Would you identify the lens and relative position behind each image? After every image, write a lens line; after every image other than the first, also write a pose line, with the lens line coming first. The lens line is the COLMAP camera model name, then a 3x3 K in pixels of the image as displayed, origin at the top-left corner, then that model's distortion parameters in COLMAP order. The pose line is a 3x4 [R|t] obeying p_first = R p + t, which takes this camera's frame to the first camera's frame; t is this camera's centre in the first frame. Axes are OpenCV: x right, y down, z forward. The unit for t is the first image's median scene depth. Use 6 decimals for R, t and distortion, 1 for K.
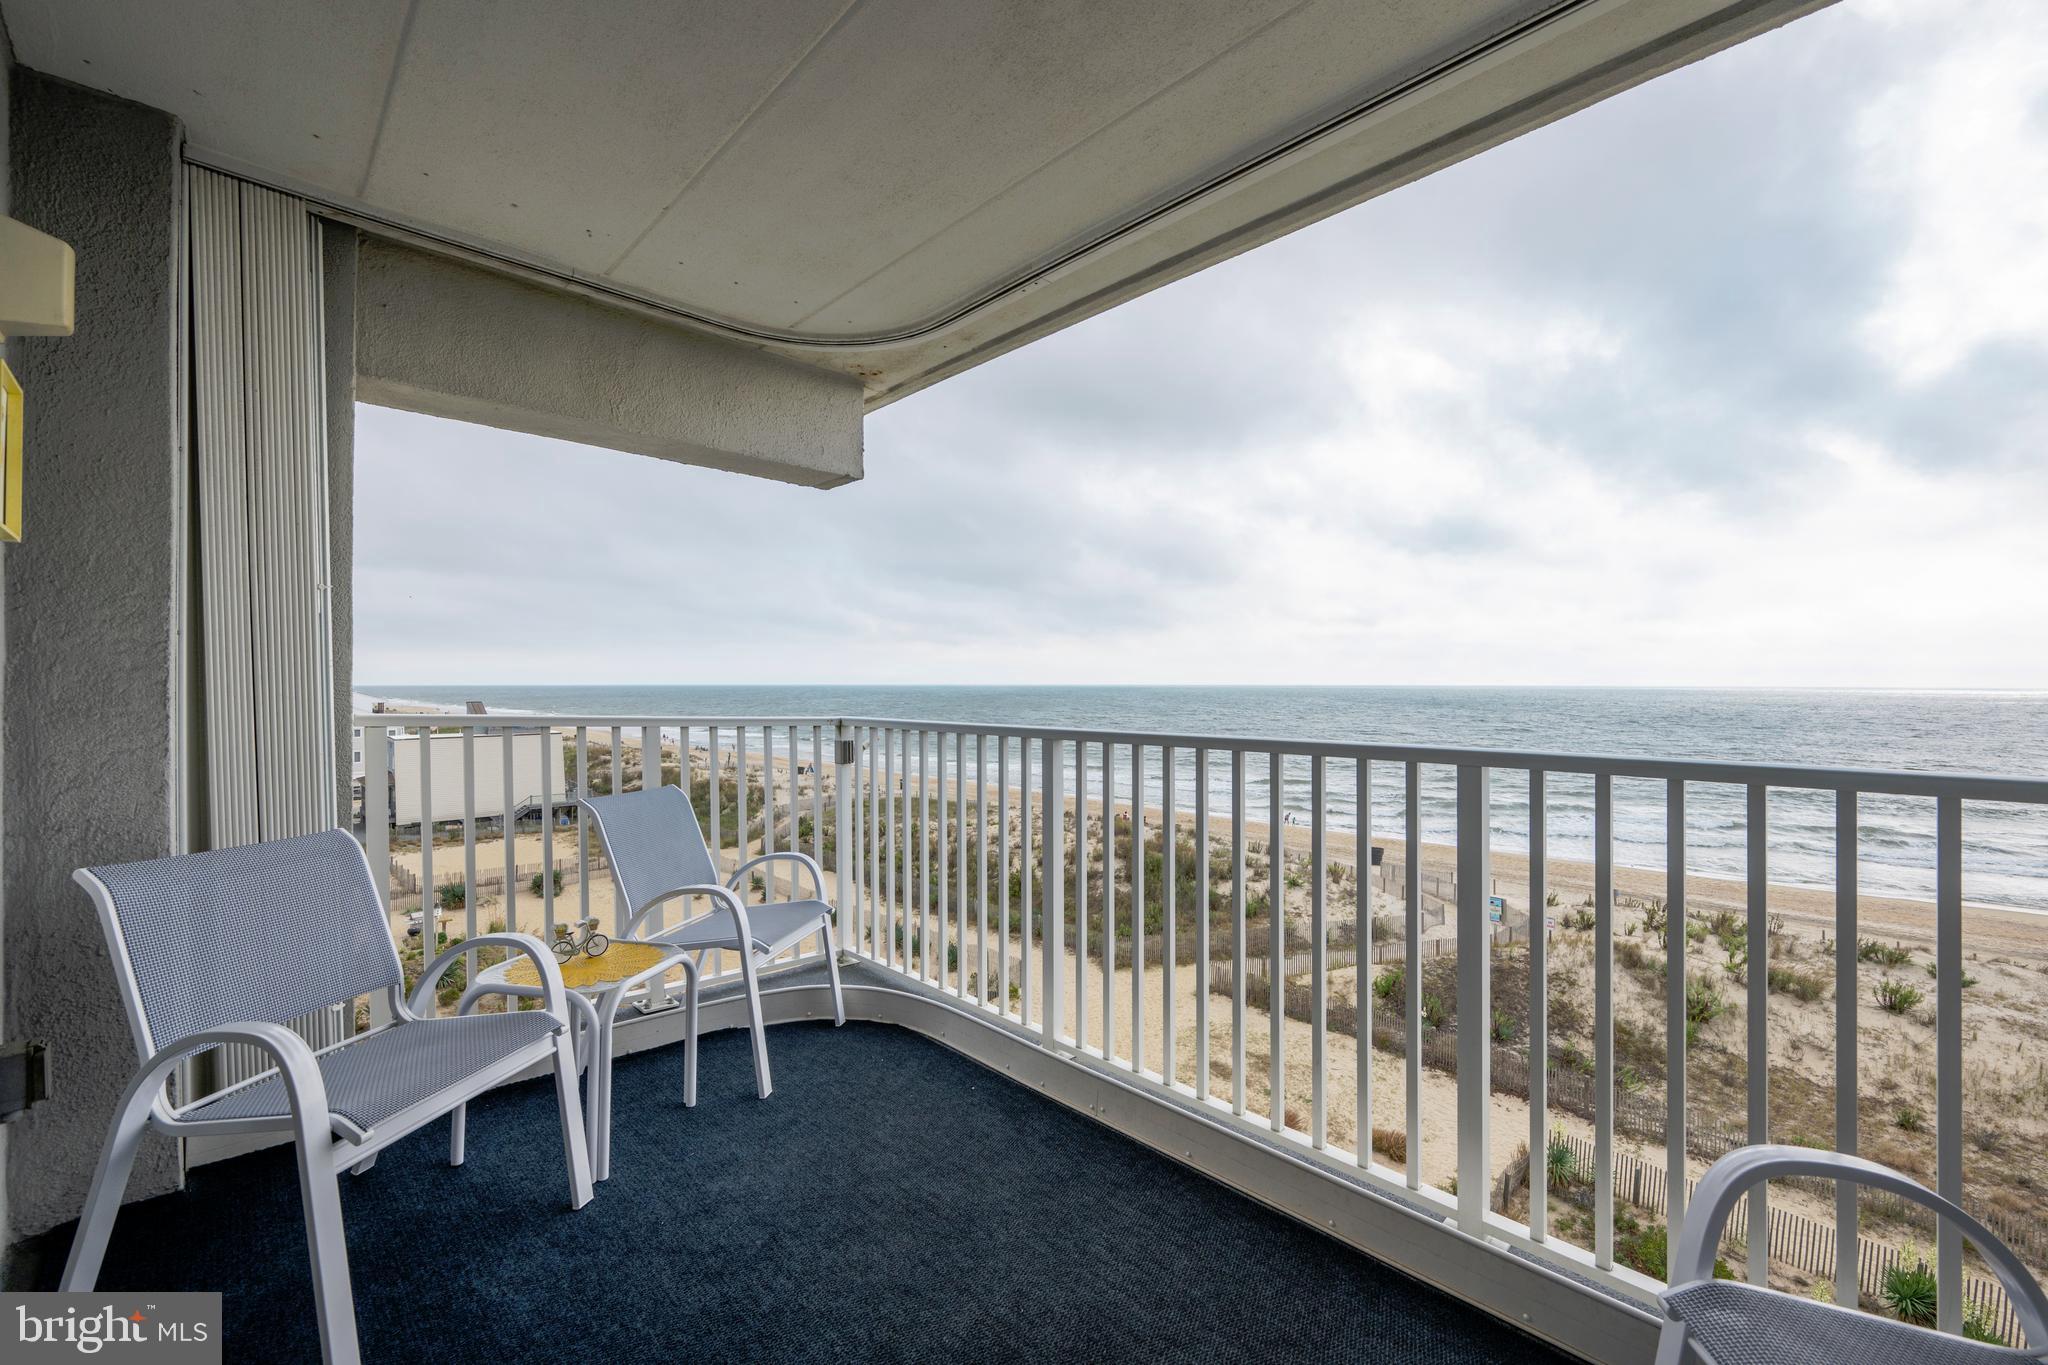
lens RADIAL K [[848.7, 0, 1032.1], [0, 848.7, 686.8], [0, 0, 1]] dist [-0.003427, 0.000152]
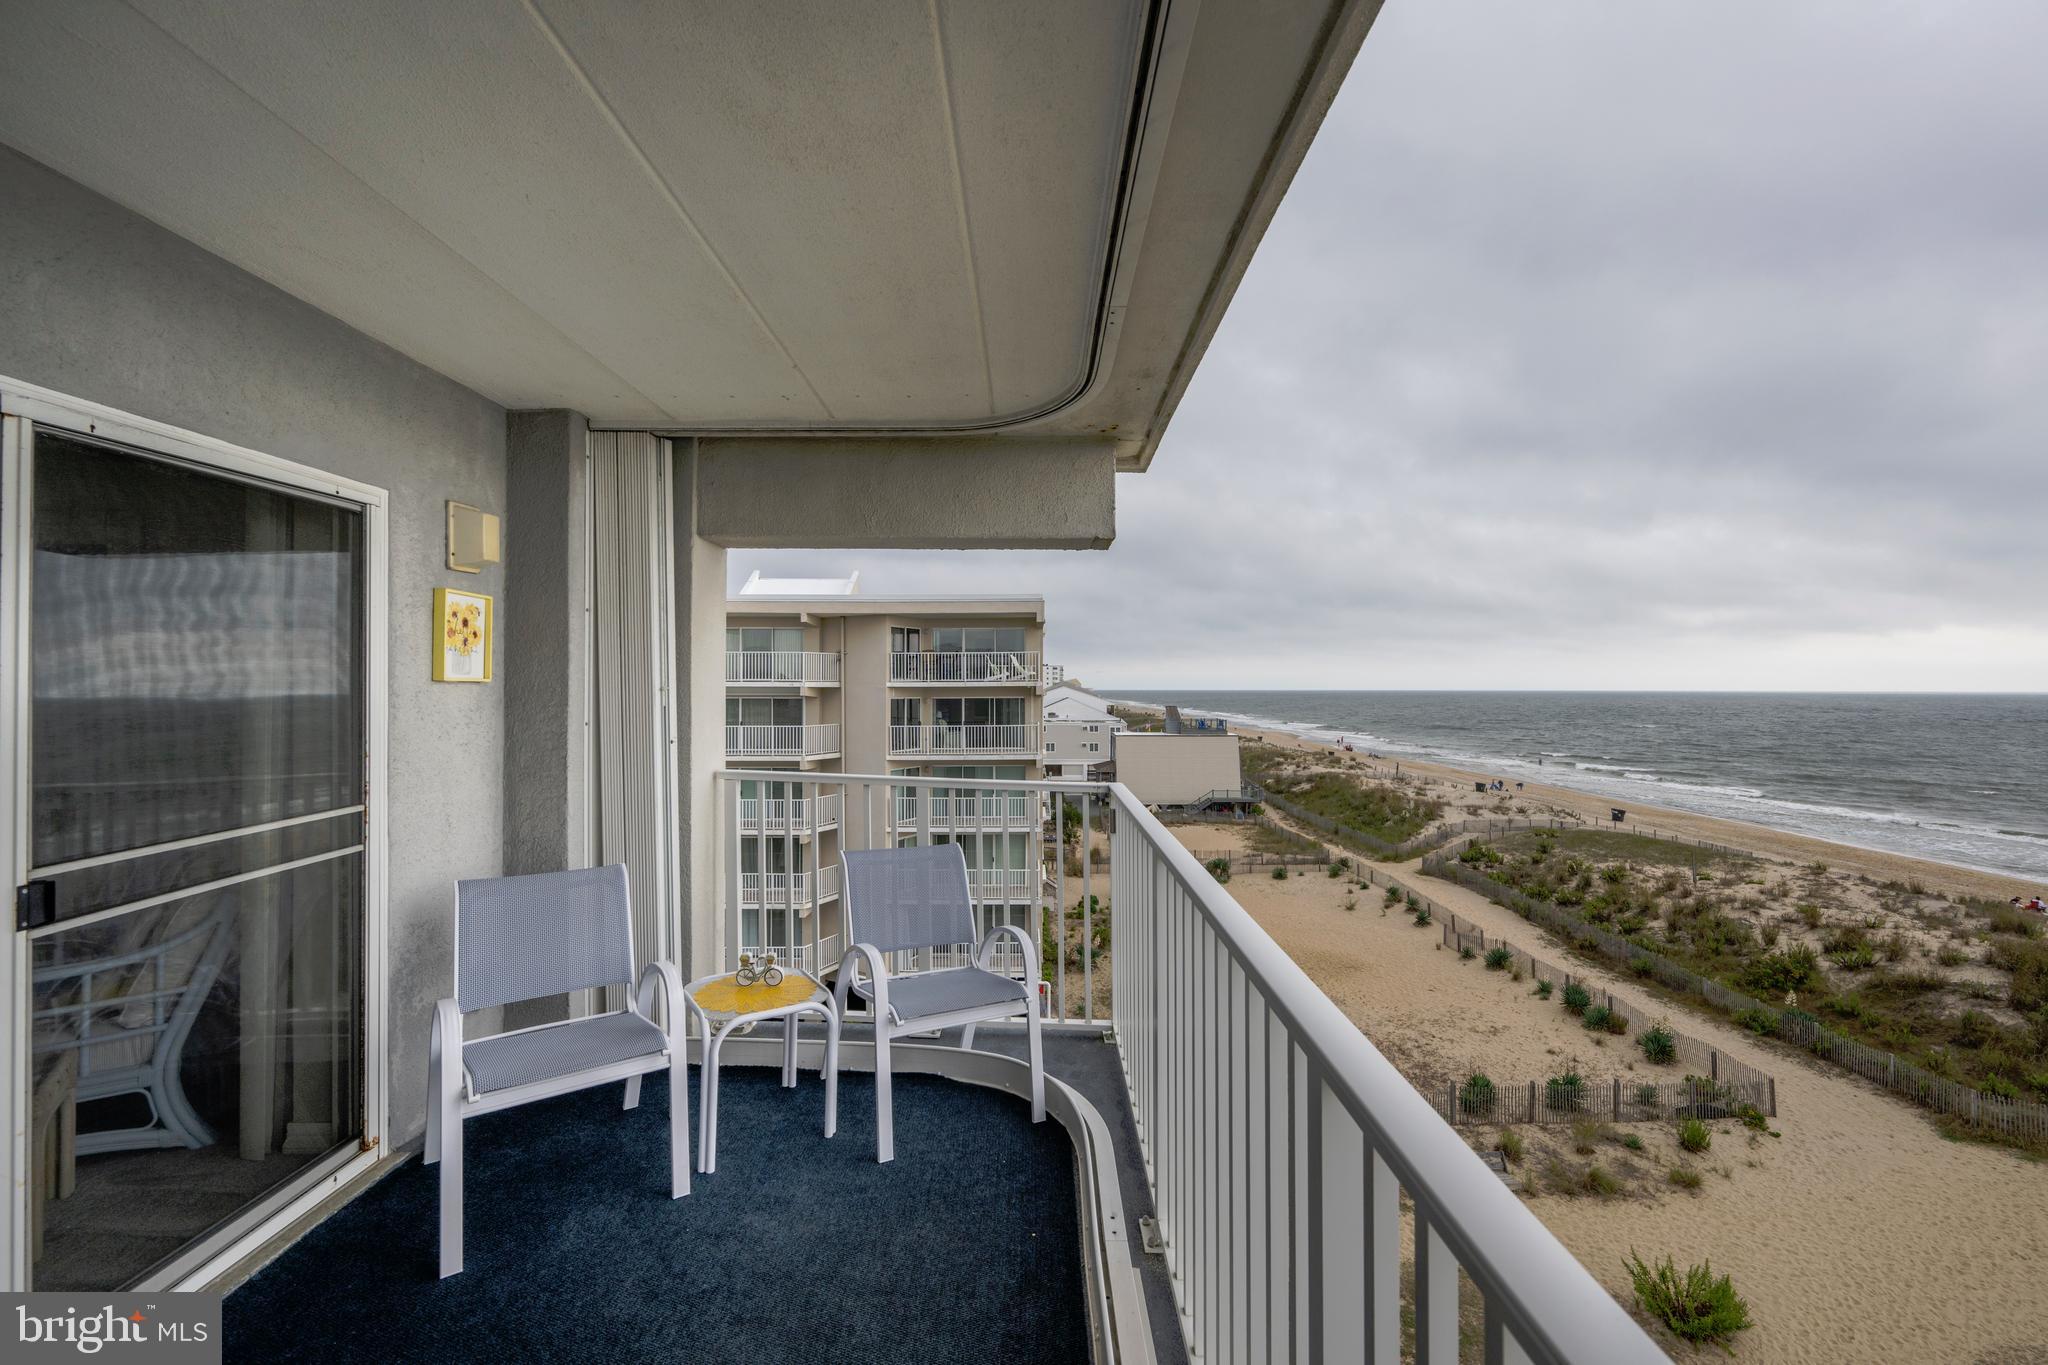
lens RADIAL K [[848.7, 0, 1019.5], [0, 848.7, 682.1], [0, 0, 1]] dist [-0.003427, 0.000152]
pose [[0.701335, -0.002433, -0.712828, 0.439710], [-0.003590, 0.999969, -0.006945, -0.082945], [0.712823, 0.007430, 0.701305, 0.279627]]
